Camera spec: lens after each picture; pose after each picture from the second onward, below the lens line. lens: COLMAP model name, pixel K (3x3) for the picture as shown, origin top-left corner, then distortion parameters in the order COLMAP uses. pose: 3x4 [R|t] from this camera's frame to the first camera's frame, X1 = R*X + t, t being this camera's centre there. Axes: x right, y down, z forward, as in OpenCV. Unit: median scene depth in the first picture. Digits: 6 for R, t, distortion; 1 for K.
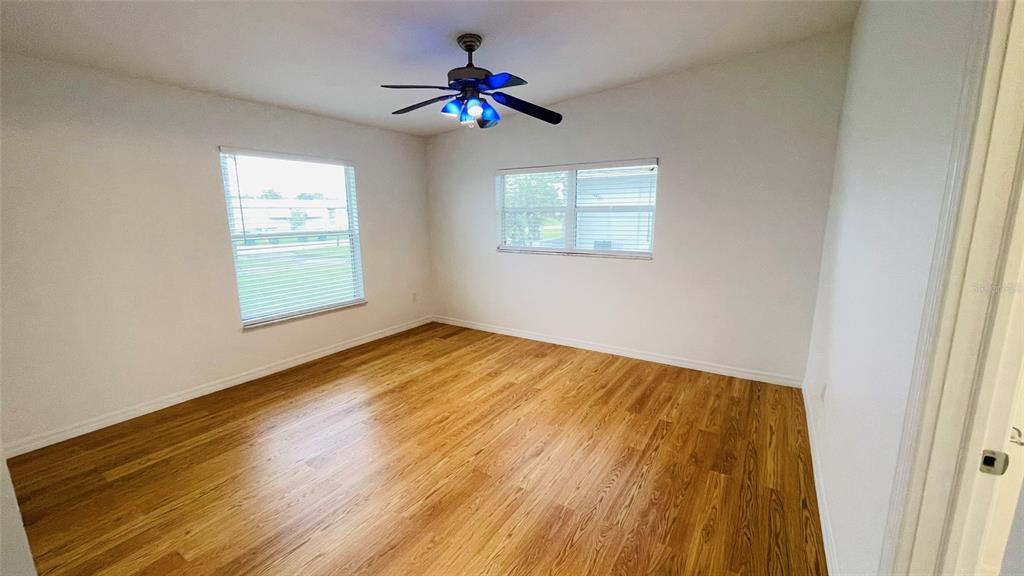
lens RADIAL K [[413.1, 0, 511.8], [0, 413.1, 285.8], [0, 0, 1]] dist [-0.002120, 0.000972]
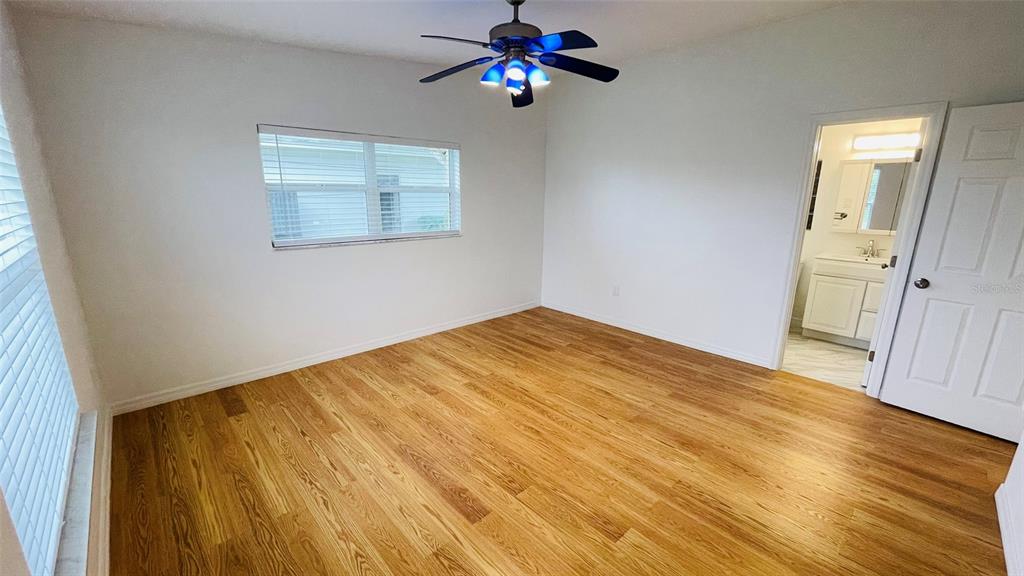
lens RADIAL K [[413.1, 0, 507.8], [0, 413.1, 293.8], [0, 0, 1]] dist [-0.002120, 0.000972]
pose [[0.258769, -0.226557, 0.938995, -0.845288], [0.160809, 0.968643, 0.189395, -0.122180], [-0.952460, 0.101989, 0.287087, 0.688129]]
